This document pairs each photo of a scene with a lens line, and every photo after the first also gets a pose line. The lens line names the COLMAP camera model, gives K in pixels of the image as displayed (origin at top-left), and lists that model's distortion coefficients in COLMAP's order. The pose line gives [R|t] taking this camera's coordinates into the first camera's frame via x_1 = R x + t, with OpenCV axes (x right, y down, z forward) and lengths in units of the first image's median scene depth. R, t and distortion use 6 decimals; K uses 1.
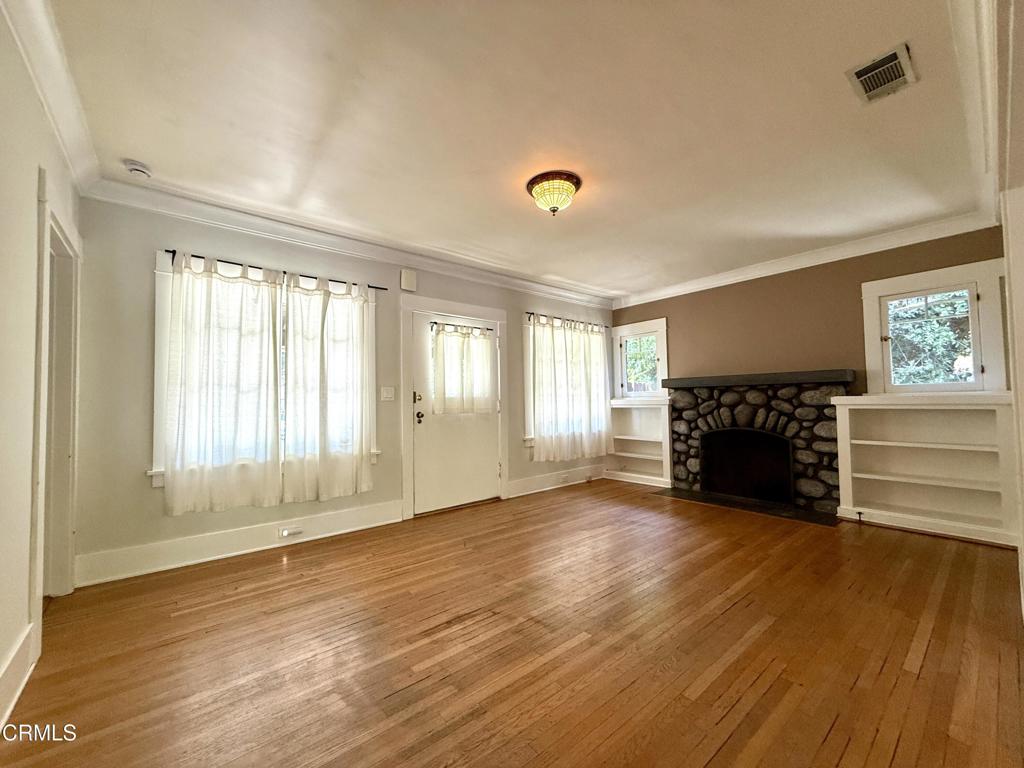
lens RADIAL K [[408.8, 0, 511.3], [0, 408.8, 385.1], [0, 0, 1]] dist [-0.001657, 0.000309]
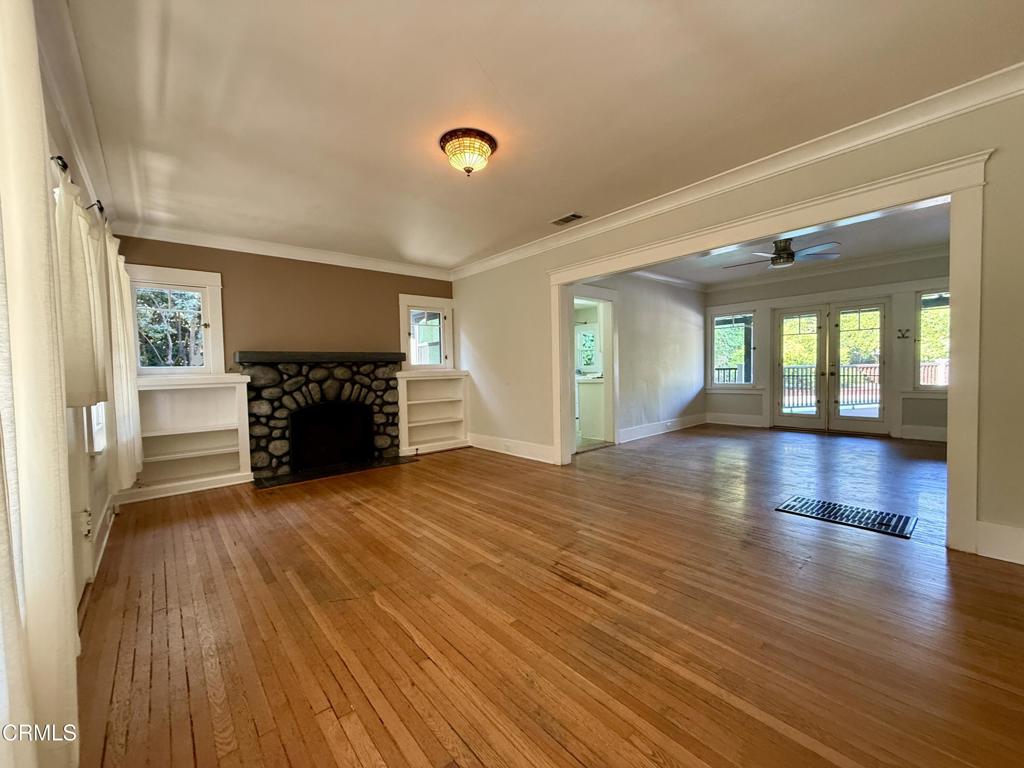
lens RADIAL K [[408.8, 0, 511.3], [0, 408.8, 385.1], [0, 0, 1]] dist [-0.001657, 0.000309]
pose [[-0.017721, -0.020644, 0.999630, -0.556363], [-0.011032, 0.999730, 0.020450, 0.036854], [-0.999782, -0.010665, -0.017944, 0.581833]]
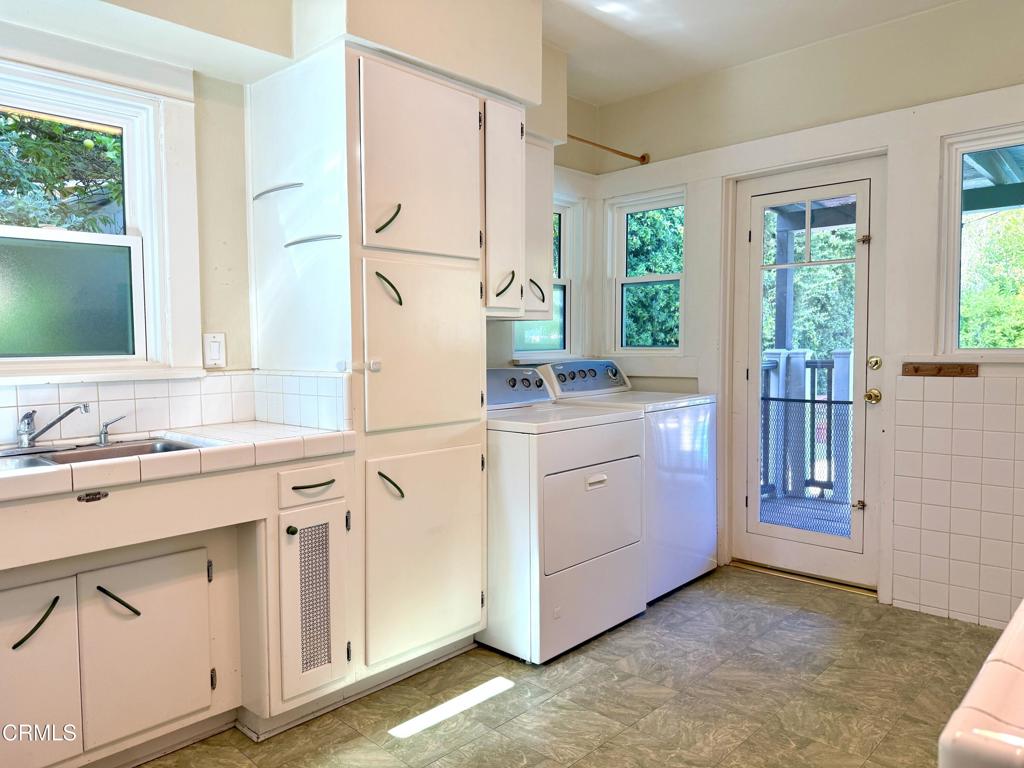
lens RADIAL K [[713.5, 0, 512.0], [0, 713.5, 384.0], [0, 0, 1]] dist [0.134858, -0.193535]
pose [[-0.118825, -0.037121, 0.992221, 0.880688], [-0.022836, 0.999139, 0.034645, -0.012455], [-0.992653, -0.018542, -0.119570, 0.393033]]
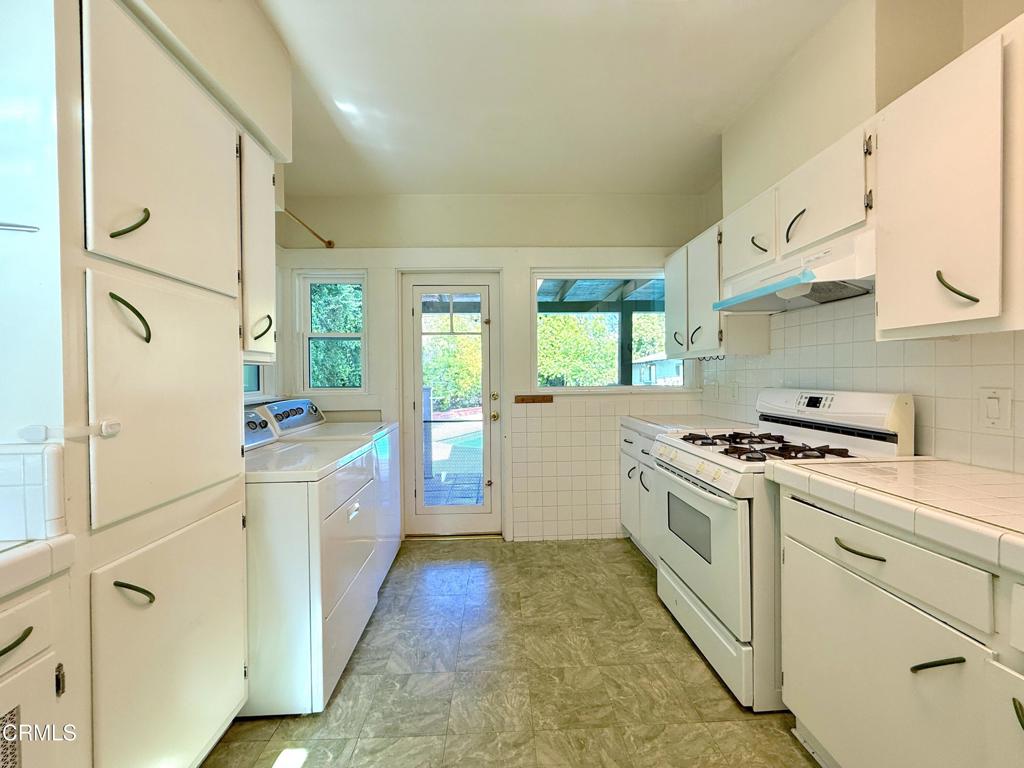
lens RADIAL K [[408.8, 0, 511.3], [0, 408.8, 385.1], [0, 0, 1]] dist [-0.001657, 0.000309]
pose [[-0.790590, 0.014594, 0.612172, 1.148851], [0.004278, 0.999823, -0.018311, -0.023362], [-0.612331, -0.011858, -0.790513, 0.474256]]
